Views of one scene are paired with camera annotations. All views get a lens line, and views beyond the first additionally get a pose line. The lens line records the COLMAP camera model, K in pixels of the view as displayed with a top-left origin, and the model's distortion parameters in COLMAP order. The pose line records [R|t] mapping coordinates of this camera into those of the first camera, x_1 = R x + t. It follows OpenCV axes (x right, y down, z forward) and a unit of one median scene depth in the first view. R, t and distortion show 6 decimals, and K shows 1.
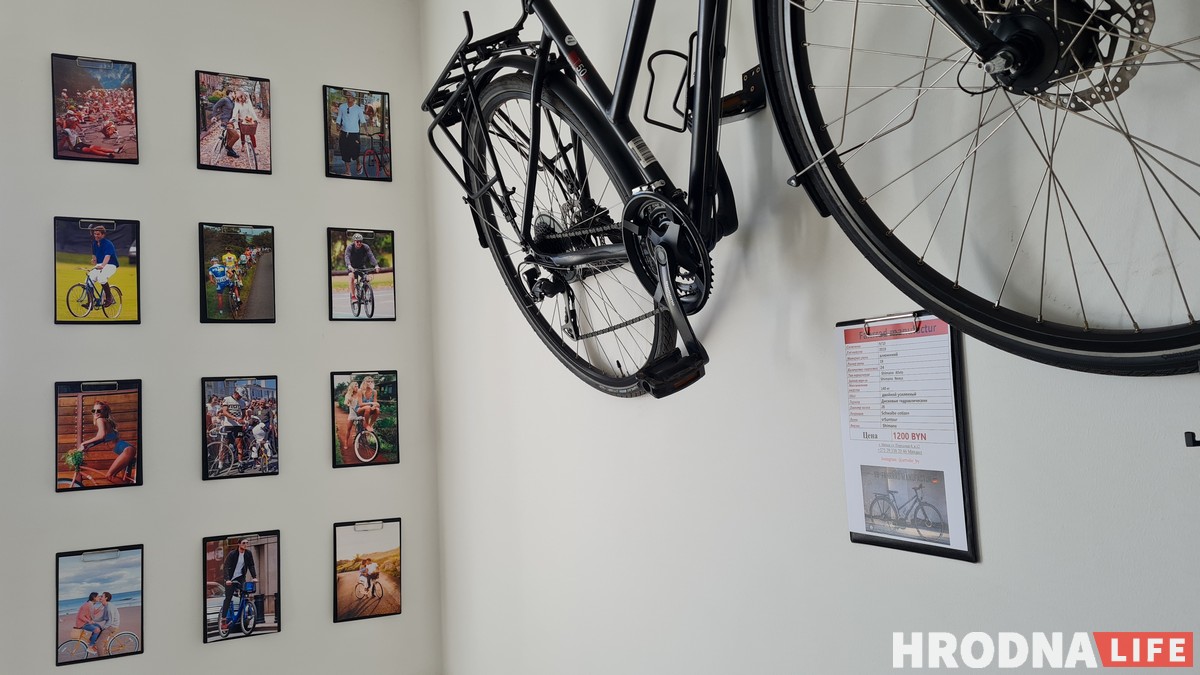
lens RADIAL K [[900.3, 0, 594.9], [0, 900.3, 340.4], [0, 0, 1]] dist [0.065963, -0.046639]
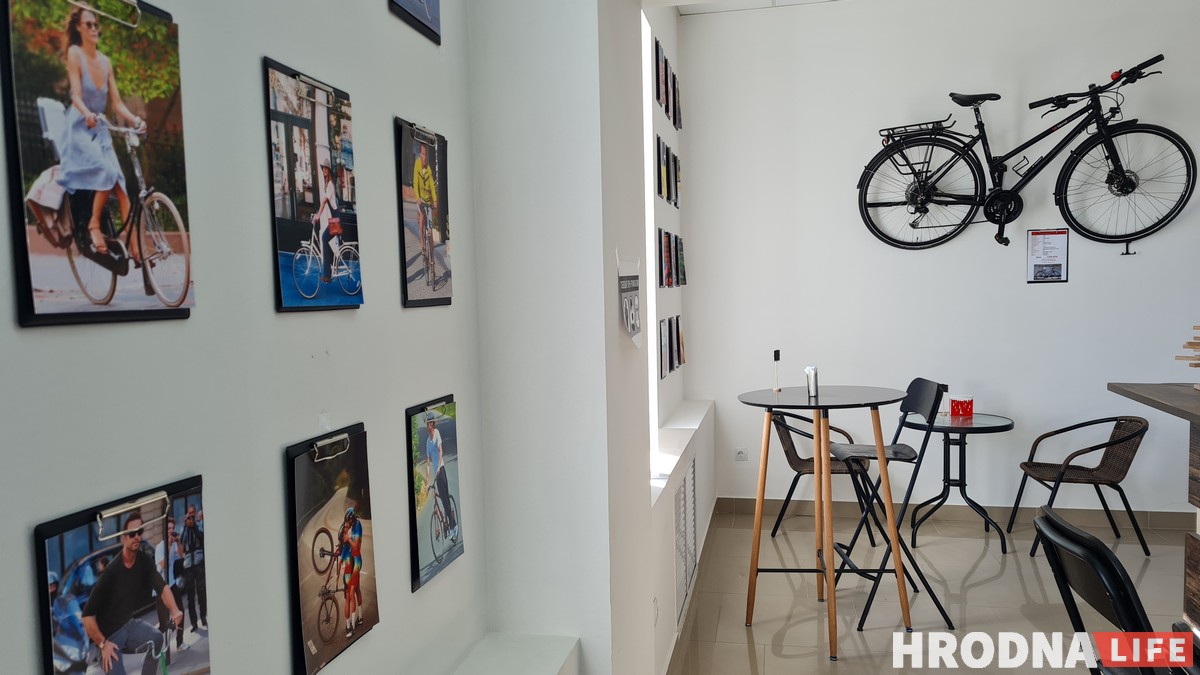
lens RADIAL K [[900.3, 0, 594.9], [0, 900.3, 340.4], [0, 0, 1]] dist [0.065963, -0.046639]
pose [[0.612898, -0.015683, 0.790006, -4.470735], [-0.056371, 0.996388, 0.063513, 0.348021], [-0.788148, -0.083460, 0.609800, -0.002542]]
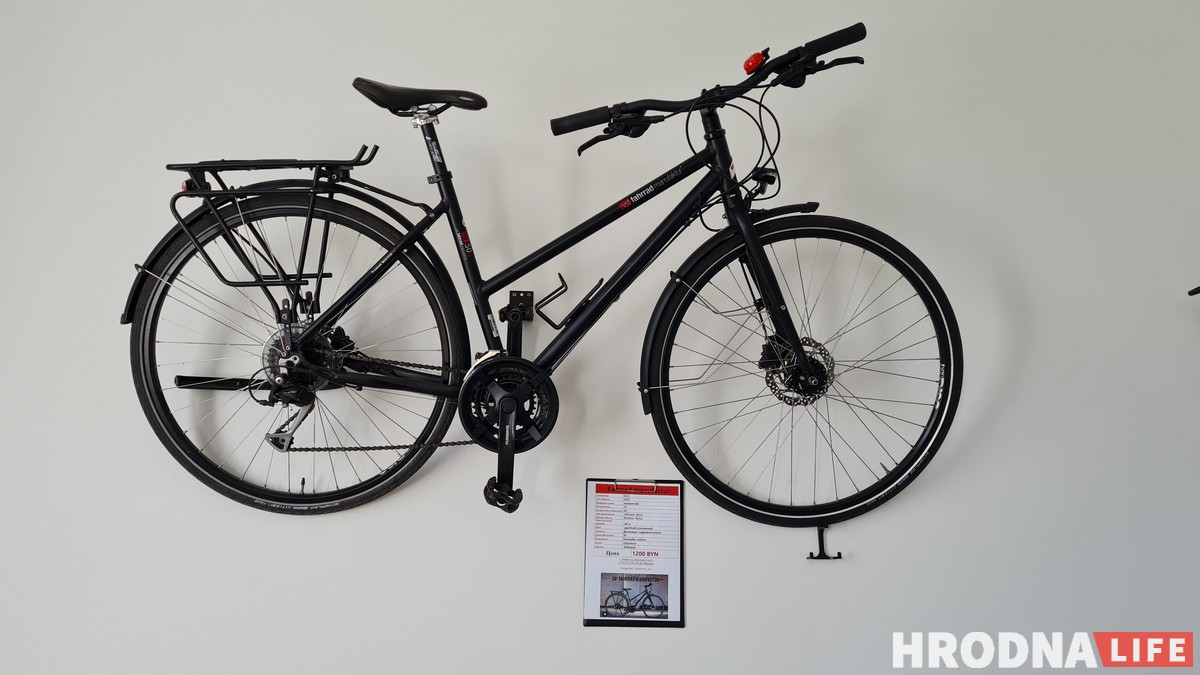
lens RADIAL K [[900.3, 0, 594.9], [0, 900.3, 340.4], [0, 0, 1]] dist [0.065963, -0.046639]
pose [[0.396641, 0.301816, 0.866939, -1.222591], [-0.098715, 0.952952, -0.286596, 0.211445], [-0.912651, 0.028096, 0.407774, 0.381459]]
